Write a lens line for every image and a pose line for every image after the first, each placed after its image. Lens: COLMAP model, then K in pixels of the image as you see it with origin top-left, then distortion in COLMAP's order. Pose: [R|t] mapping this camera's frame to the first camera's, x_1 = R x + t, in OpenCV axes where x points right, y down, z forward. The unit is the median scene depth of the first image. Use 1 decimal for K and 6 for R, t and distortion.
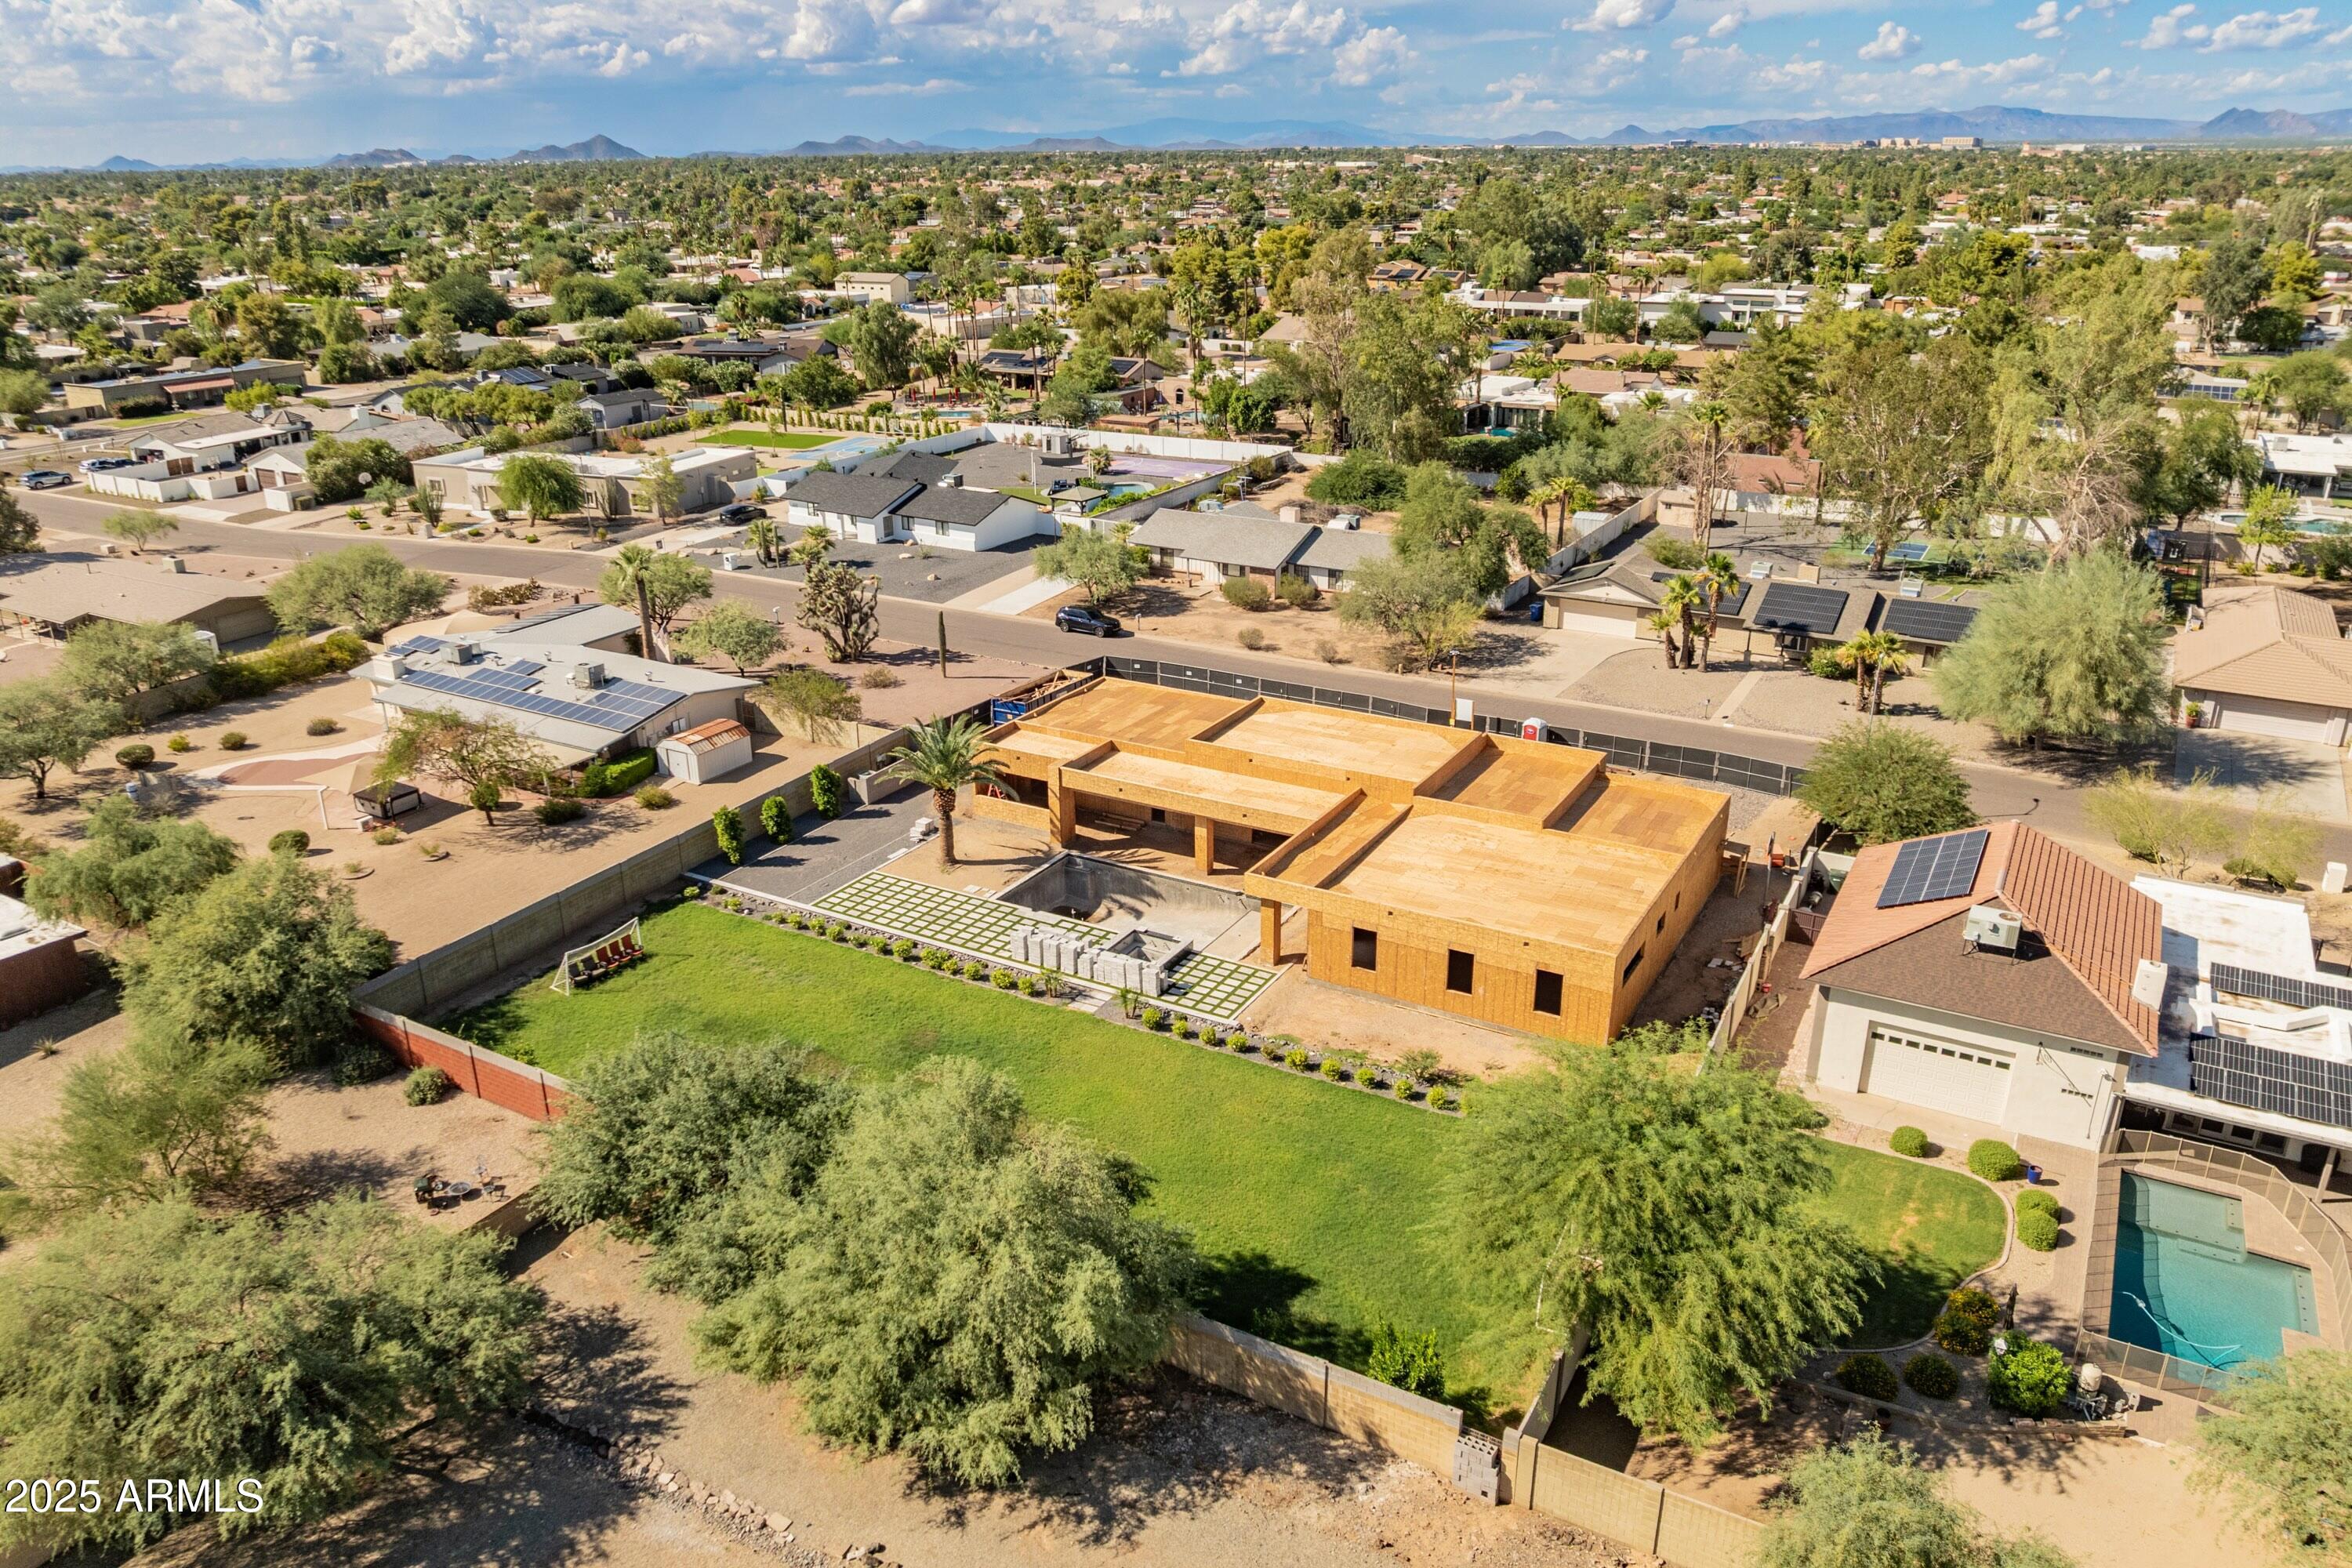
lens RADIAL K [[1656.3, 0, 1180.0], [0, 1656.3, 783.2], [0, 0, 1]] dist [-0.047250, 0.014738]
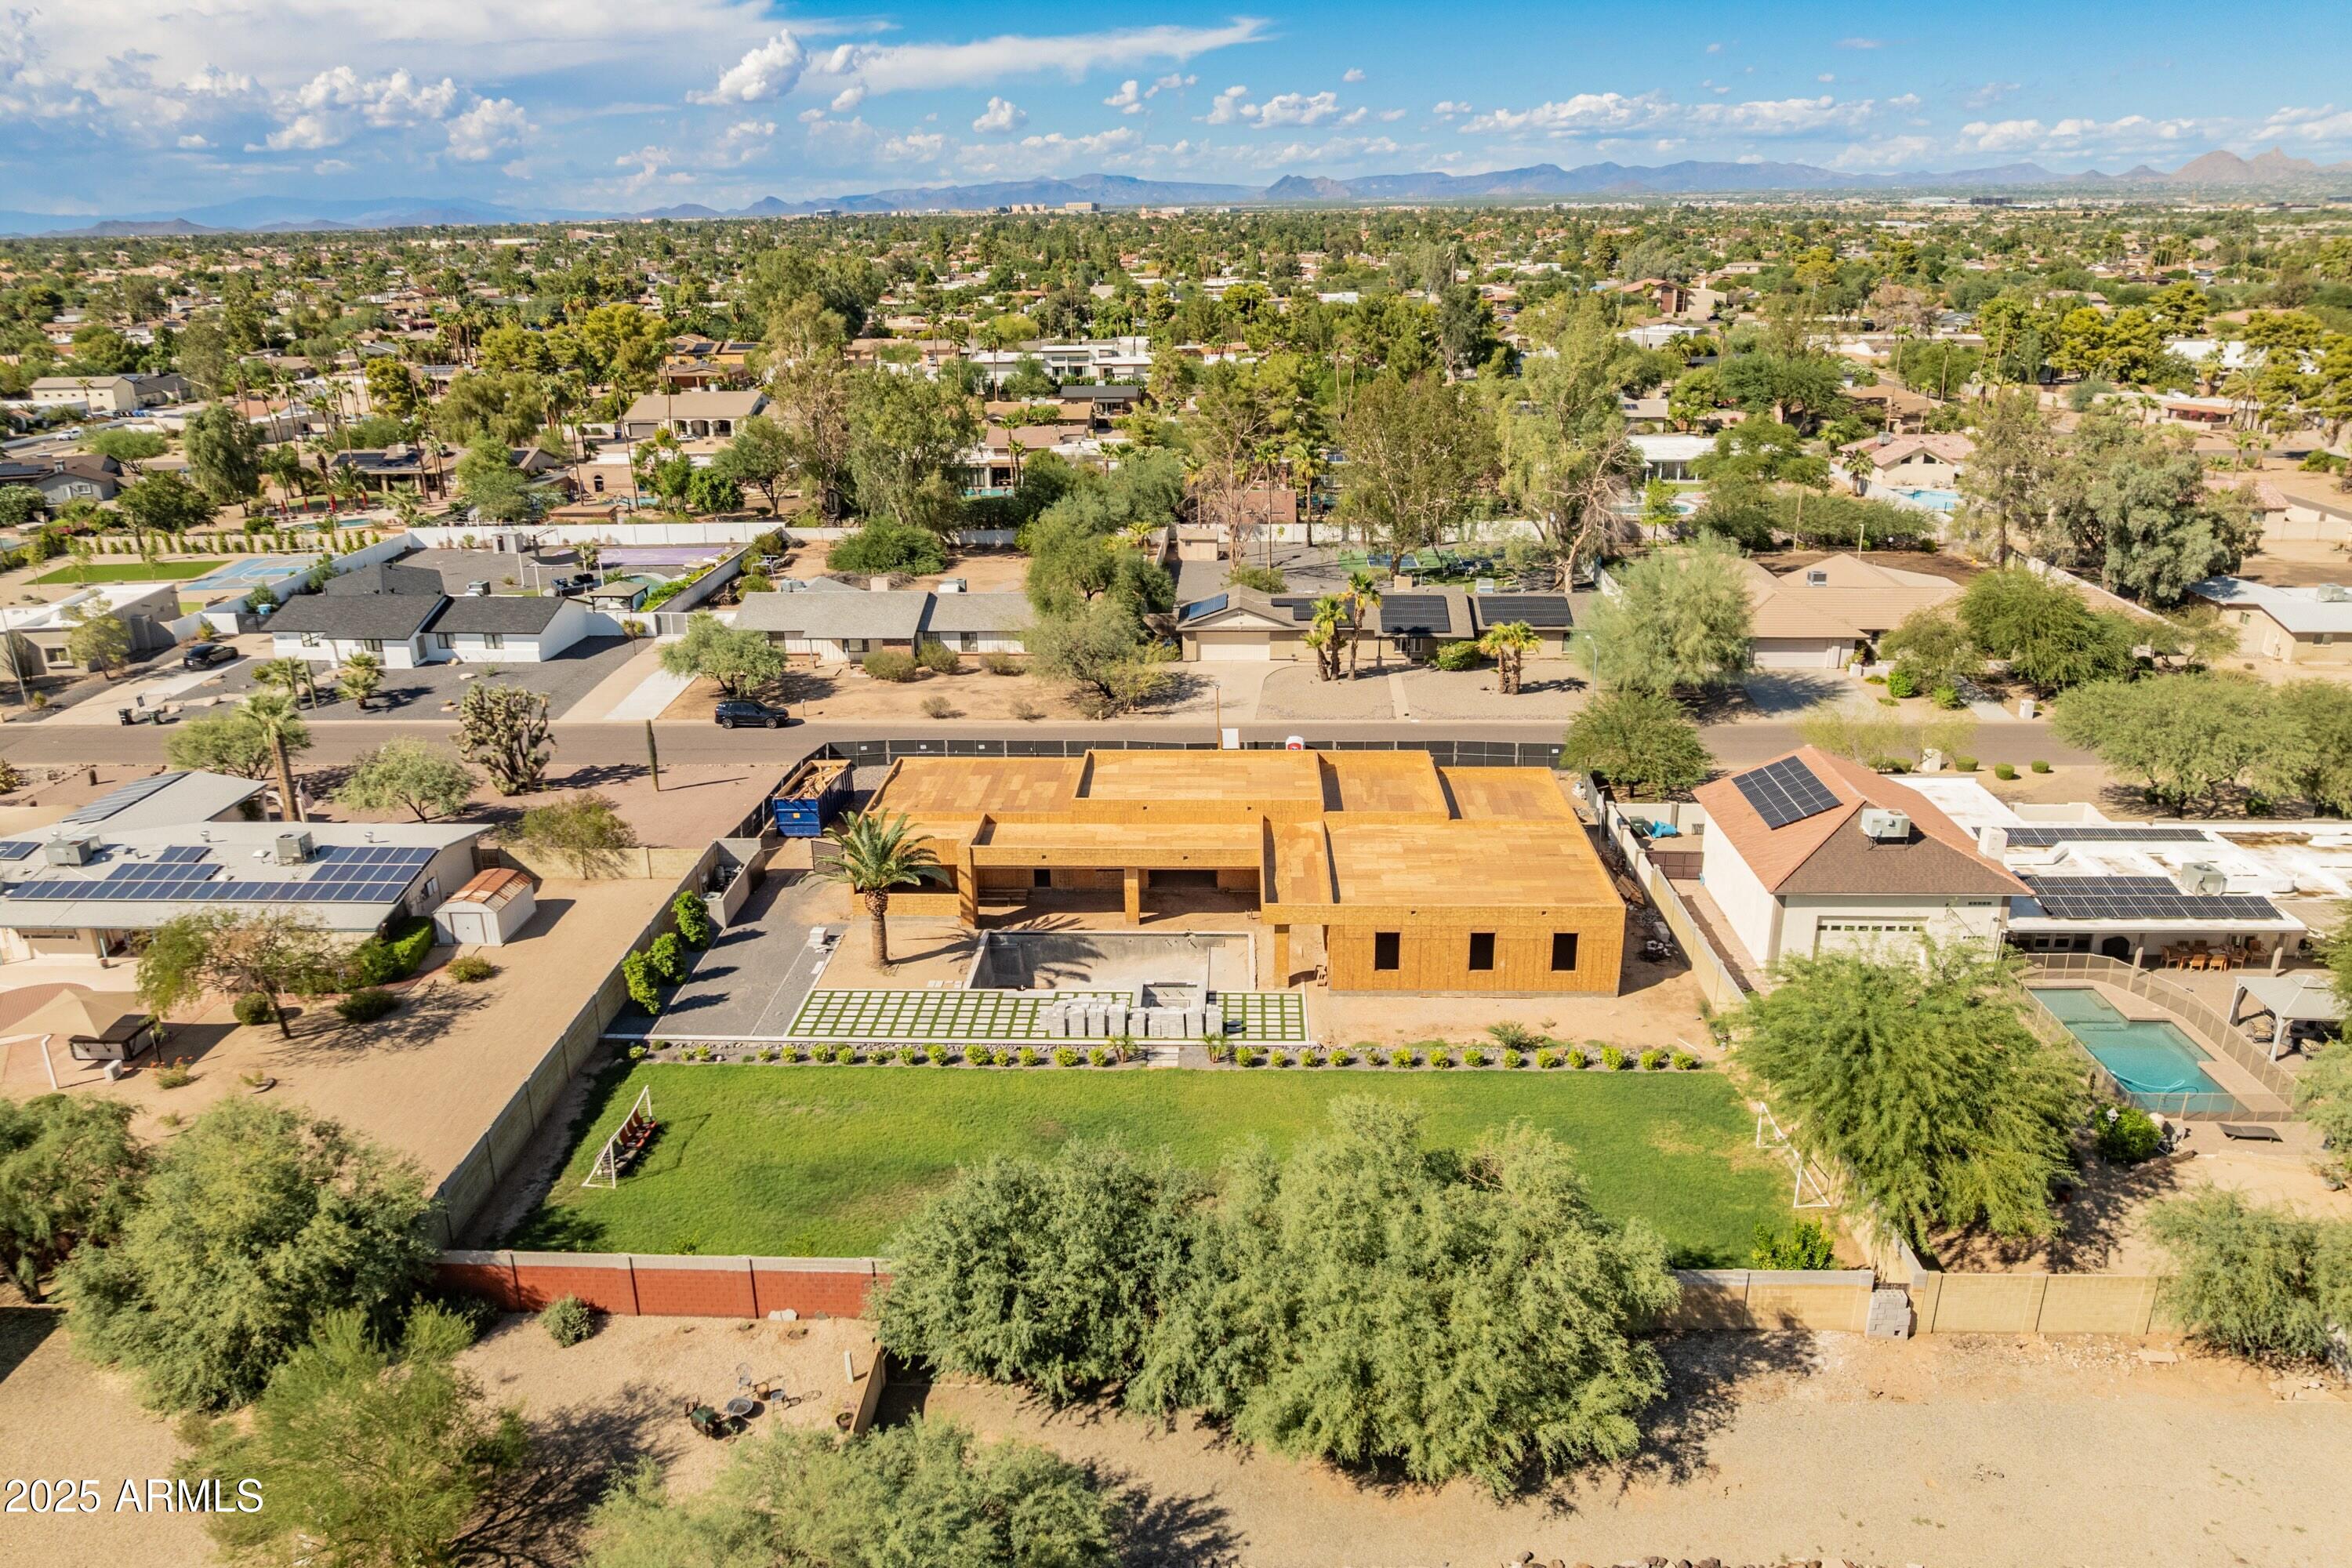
lens RADIAL K [[1656.3, 0, 1181.3], [0, 1656.3, 795.3], [0, 0, 1]] dist [-0.047250, 0.014738]
pose [[0.886740, -0.156830, 0.434852, -0.312301], [0.170696, 0.985297, 0.007269, -0.020699], [-0.429599, 0.067782, 0.900472, 0.055167]]
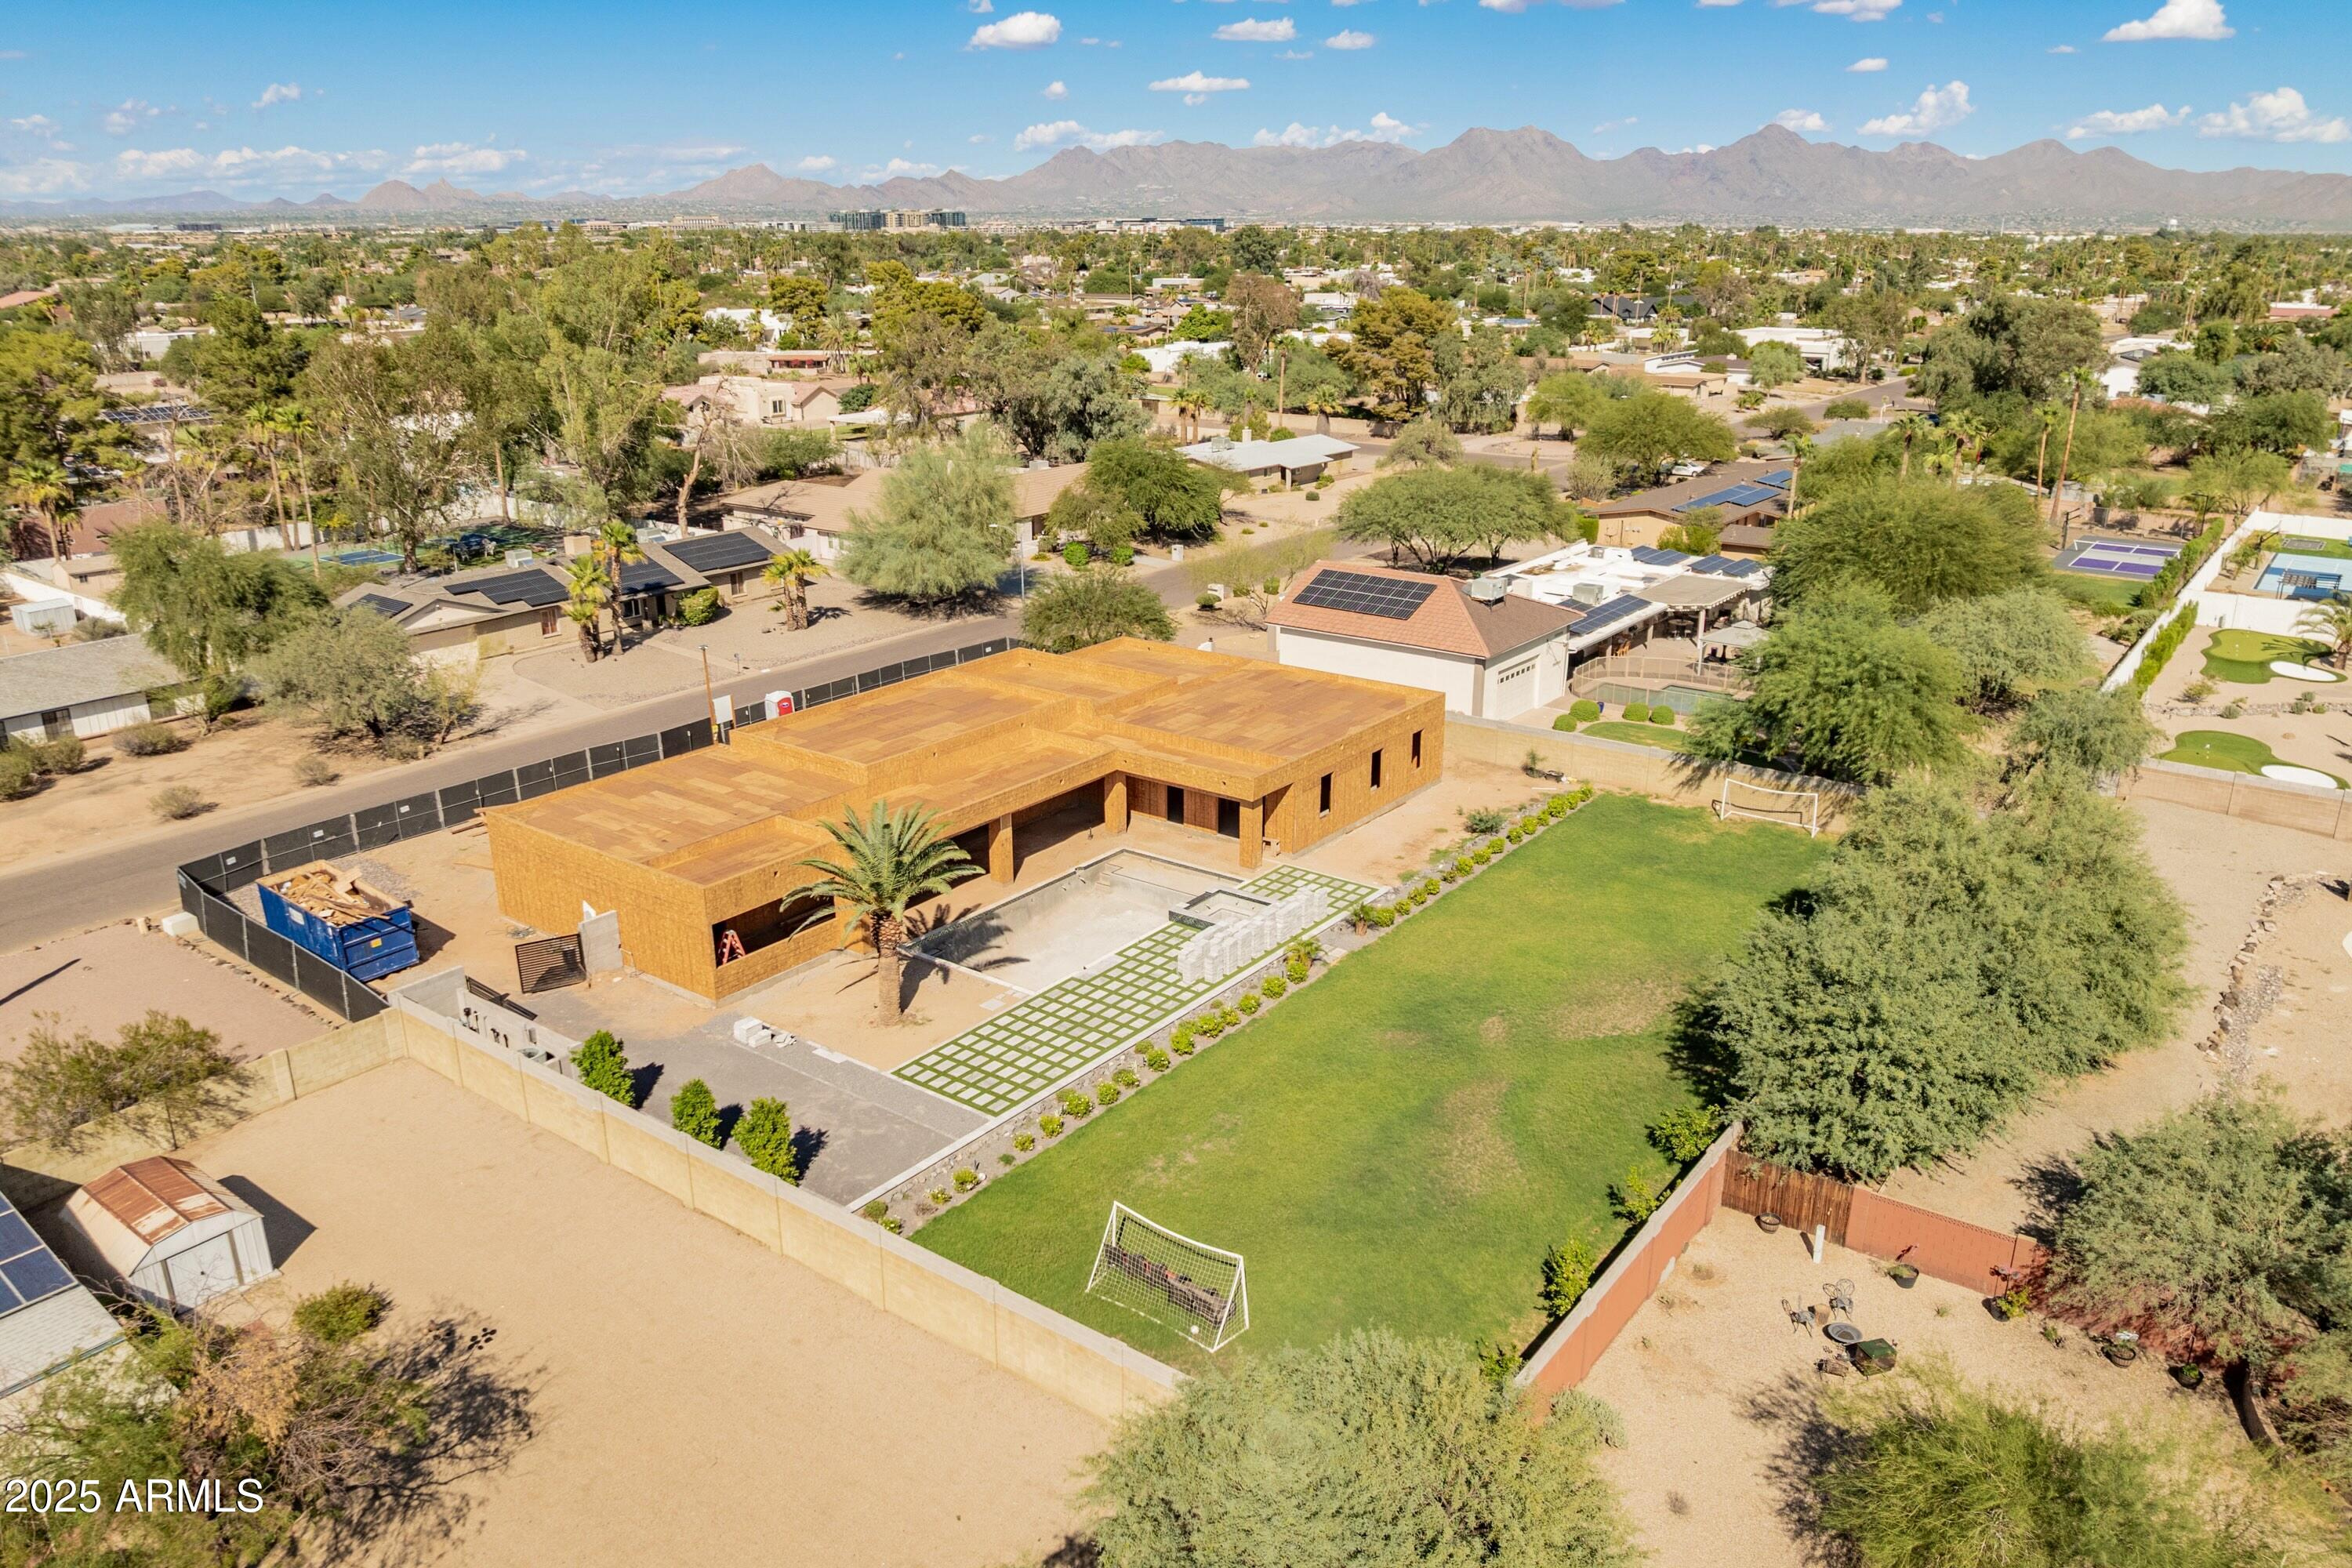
lens RADIAL K [[1656.3, 0, 1179.6], [0, 1656.3, 771.8], [0, 0, 1]] dist [-0.047250, 0.014738]
pose [[0.126186, -0.304092, 0.944249, -0.592979], [0.355219, 0.902591, 0.243206, -0.133921], [-0.926227, 0.304726, 0.221913, 0.576270]]
